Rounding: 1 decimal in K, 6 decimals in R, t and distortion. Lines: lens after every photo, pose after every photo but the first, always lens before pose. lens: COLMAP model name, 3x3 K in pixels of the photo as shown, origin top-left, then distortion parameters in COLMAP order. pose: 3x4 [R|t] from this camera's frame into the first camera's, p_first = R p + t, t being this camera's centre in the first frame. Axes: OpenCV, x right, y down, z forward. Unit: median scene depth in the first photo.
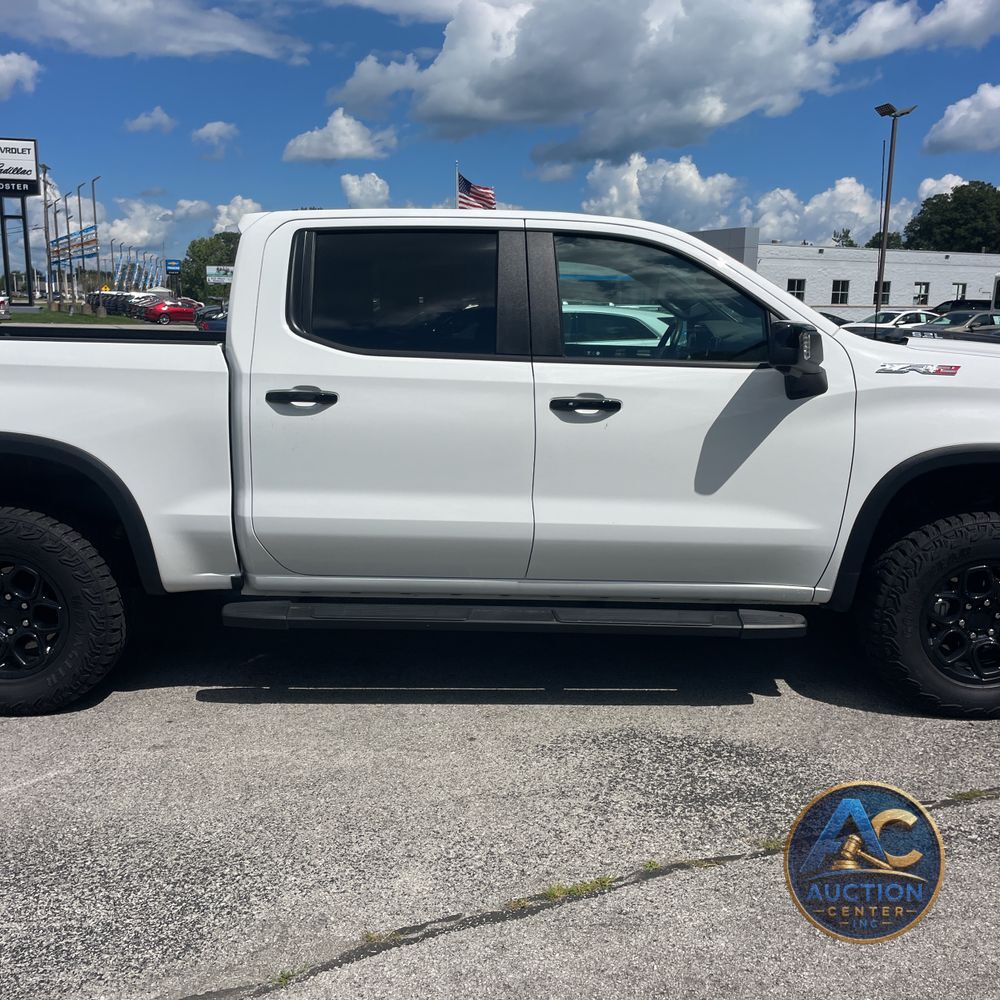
lens RADIAL K [[1043.5, 0, 503.7], [0, 1043.5, 496.6], [0, 0, 1]] dist [0.041002, 0.000000]
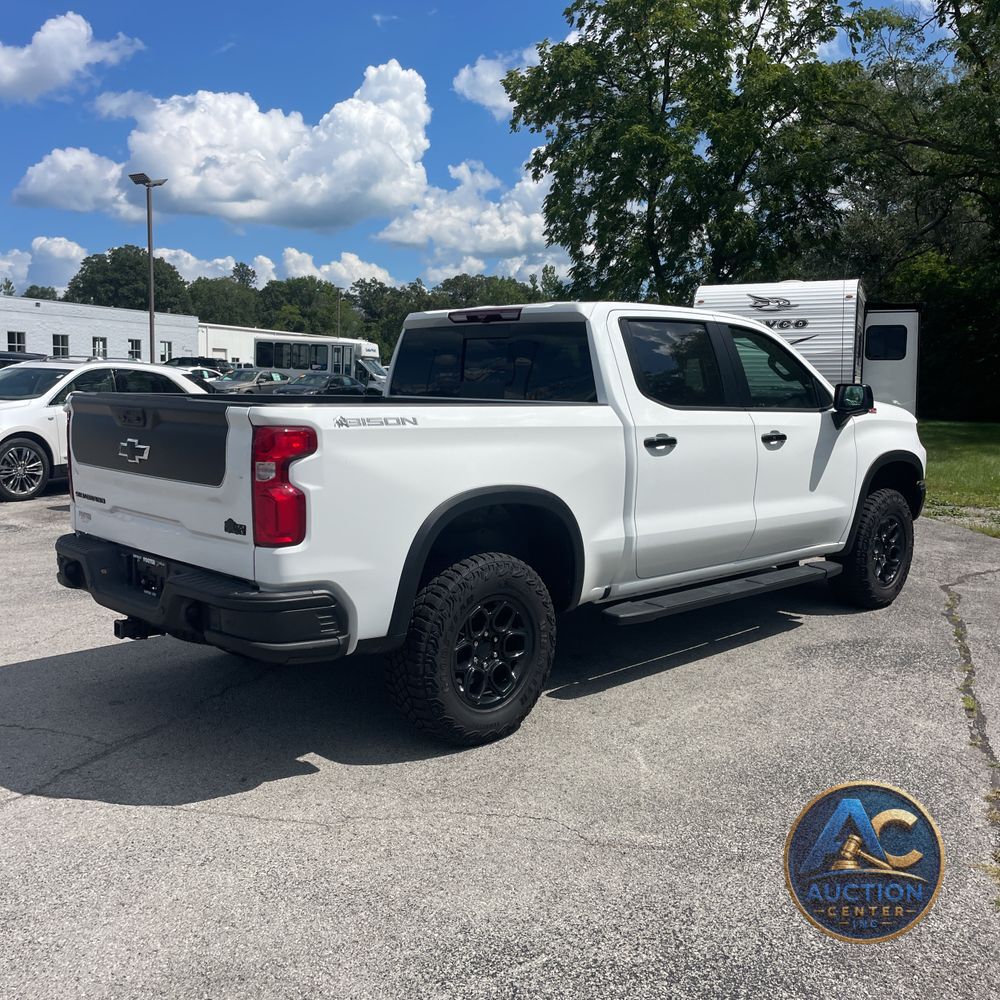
lens RADIAL K [[1047.6, 0, 500.1], [0, 1047.6, 496.4], [0, 0, 1]] dist [0.040597, 0.000000]
pose [[0.702569, -0.080957, 0.706995, -1.121588], [0.116594, 0.993177, -0.002136, -0.041331], [-0.701999, 0.083932, 0.707215, 0.173023]]
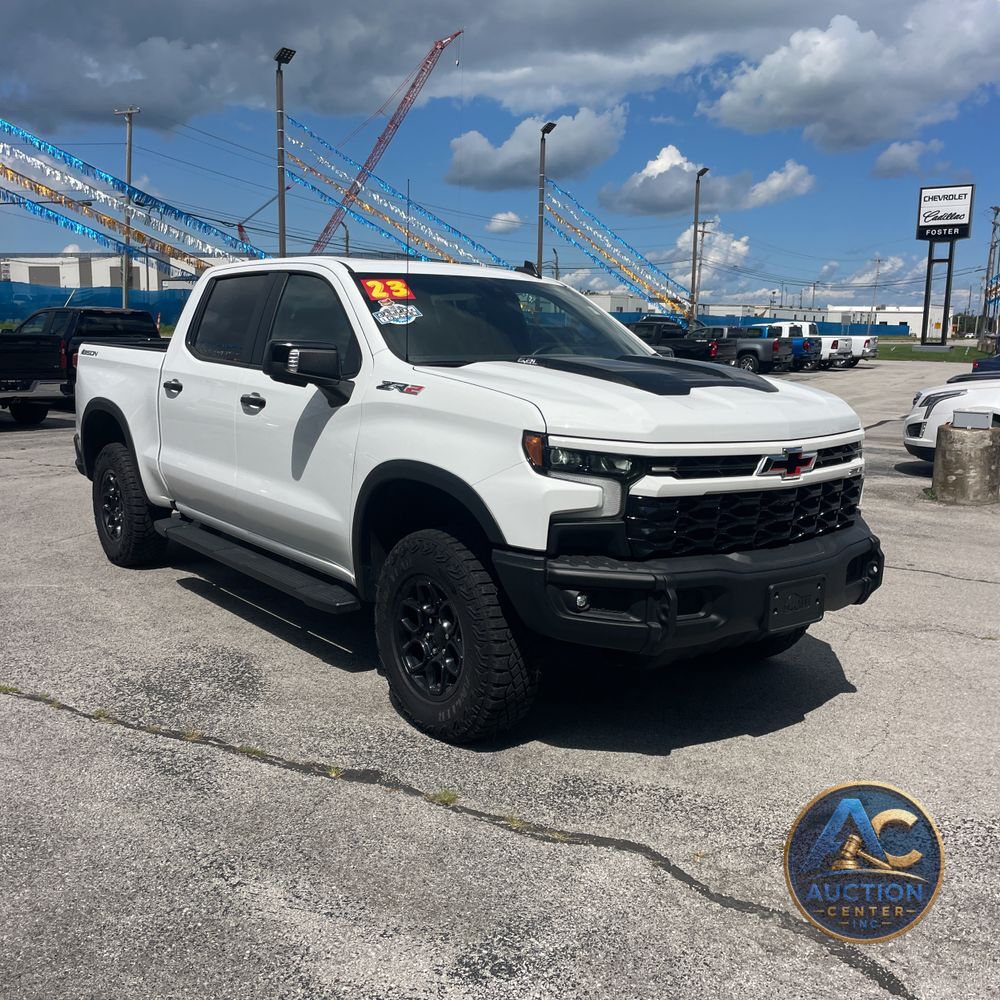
lens RADIAL K [[1047.6, 0, 513.5], [0, 1047.6, 490.3], [0, 0, 1]] dist [0.040597, 0.000000]
pose [[0.625404, 0.121649, -0.770760, 1.146776], [-0.155618, 0.987375, 0.029567, -0.057944], [0.764626, 0.101453, 0.636439, 0.359025]]
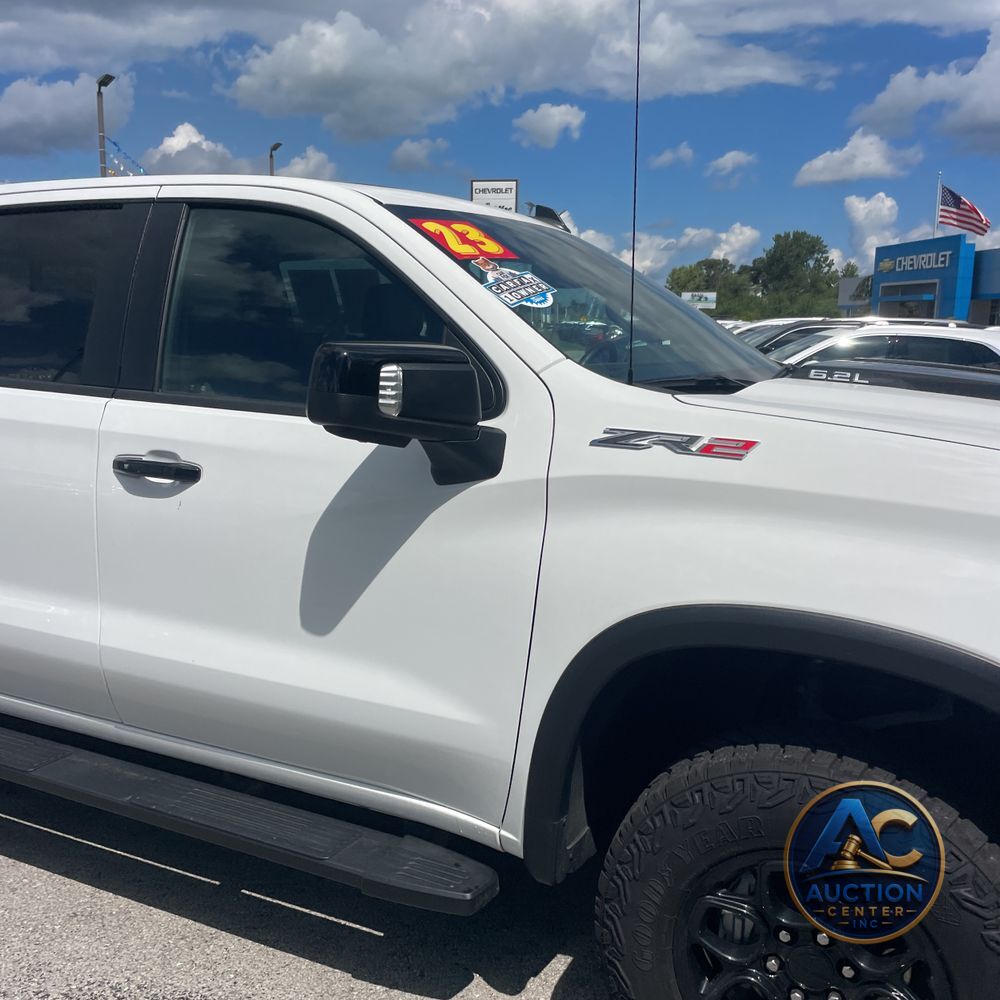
lens RADIAL K [[1047.6, 0, 512.5], [0, 1047.6, 489.7], [0, 0, 1]] dist [0.040597, 0.000000]
pose [[0.894649, 0.075480, -0.440347, 0.478732], [-0.089521, 0.995922, -0.011168, -0.075497], [0.437708, 0.049412, 0.897758, 0.451363]]
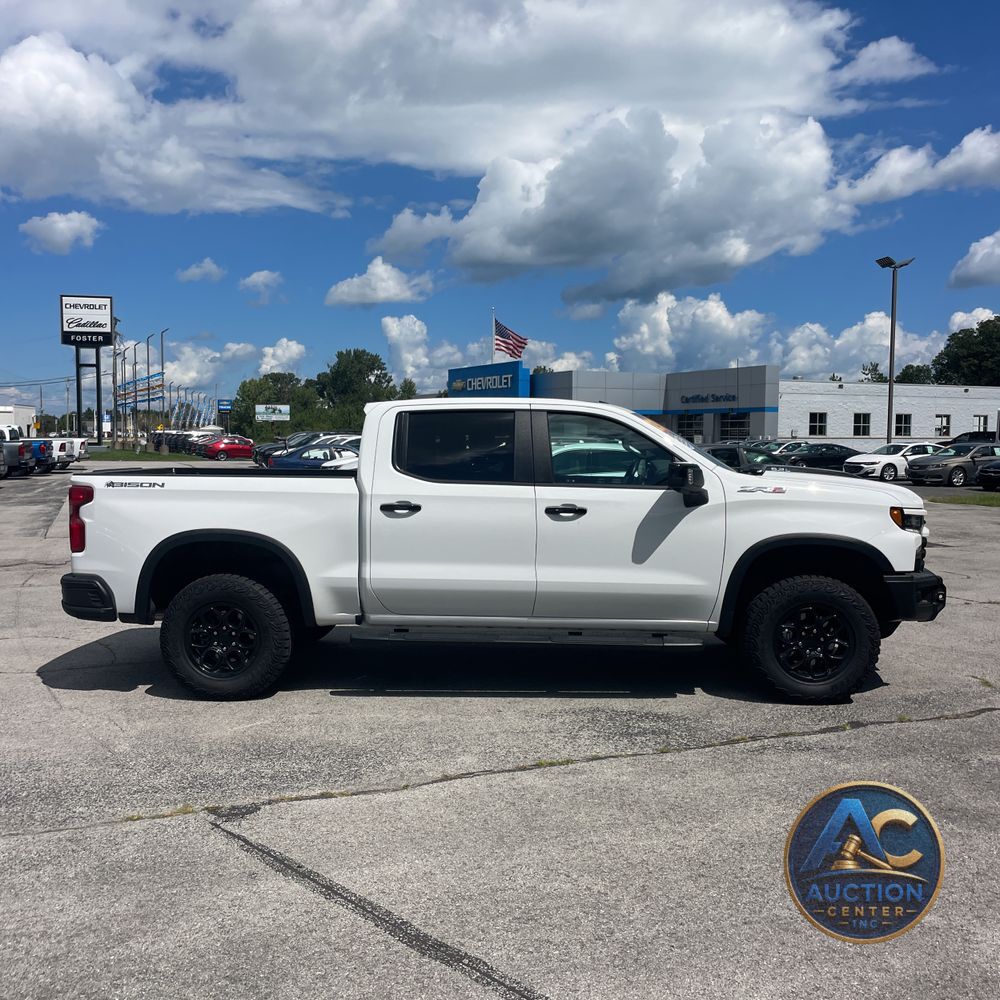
lens RADIAL K [[1047.6, 0, 493.8], [0, 1047.6, 492.7], [0, 0, 1]] dist [0.040597, 0.000000]
pose [[0.999175, -0.005857, -0.040191, 0.025484], [0.000664, 0.991772, -0.128017, 0.087979], [0.040610, 0.127885, 0.990957, -0.611033]]
